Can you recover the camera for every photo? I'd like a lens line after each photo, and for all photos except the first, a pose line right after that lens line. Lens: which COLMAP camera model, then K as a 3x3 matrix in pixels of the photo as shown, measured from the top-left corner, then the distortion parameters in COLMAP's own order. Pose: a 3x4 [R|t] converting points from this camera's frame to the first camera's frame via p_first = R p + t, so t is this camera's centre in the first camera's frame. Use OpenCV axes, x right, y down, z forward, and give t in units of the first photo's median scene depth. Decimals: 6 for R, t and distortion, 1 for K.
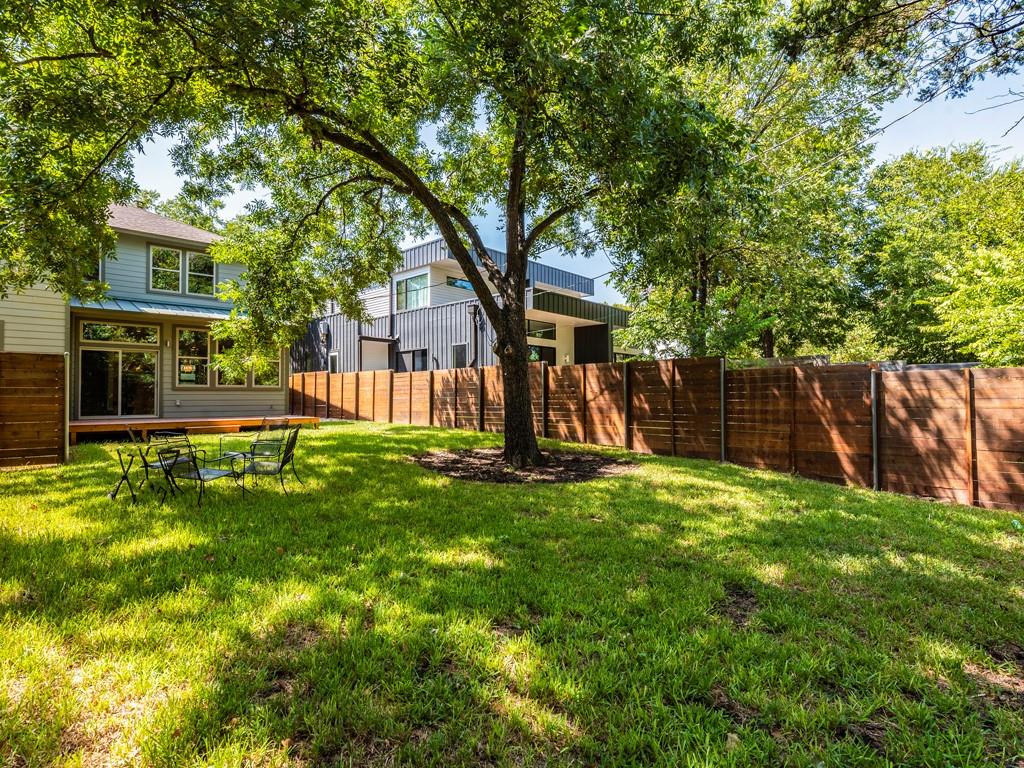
lens RADIAL K [[501.2, 0, 512.0], [0, 501.2, 384.0], [0, 0, 1]] dist [0.001089, 0.000217]
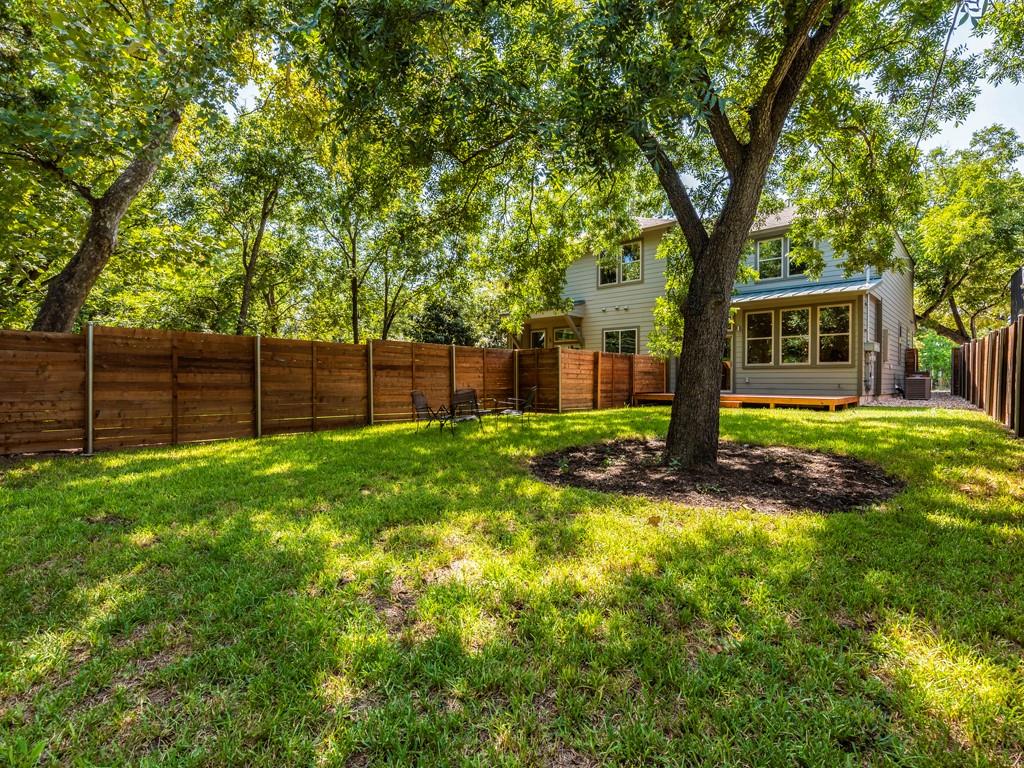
lens RADIAL K [[501.2, 0, 512.0], [0, 501.2, 384.0], [0, 0, 1]] dist [0.001089, 0.000217]
pose [[0.004347, 0.020514, -0.999780, 0.410603], [0.030677, 0.999316, 0.020638, 0.006128], [0.999520, -0.030760, 0.003715, 0.420924]]
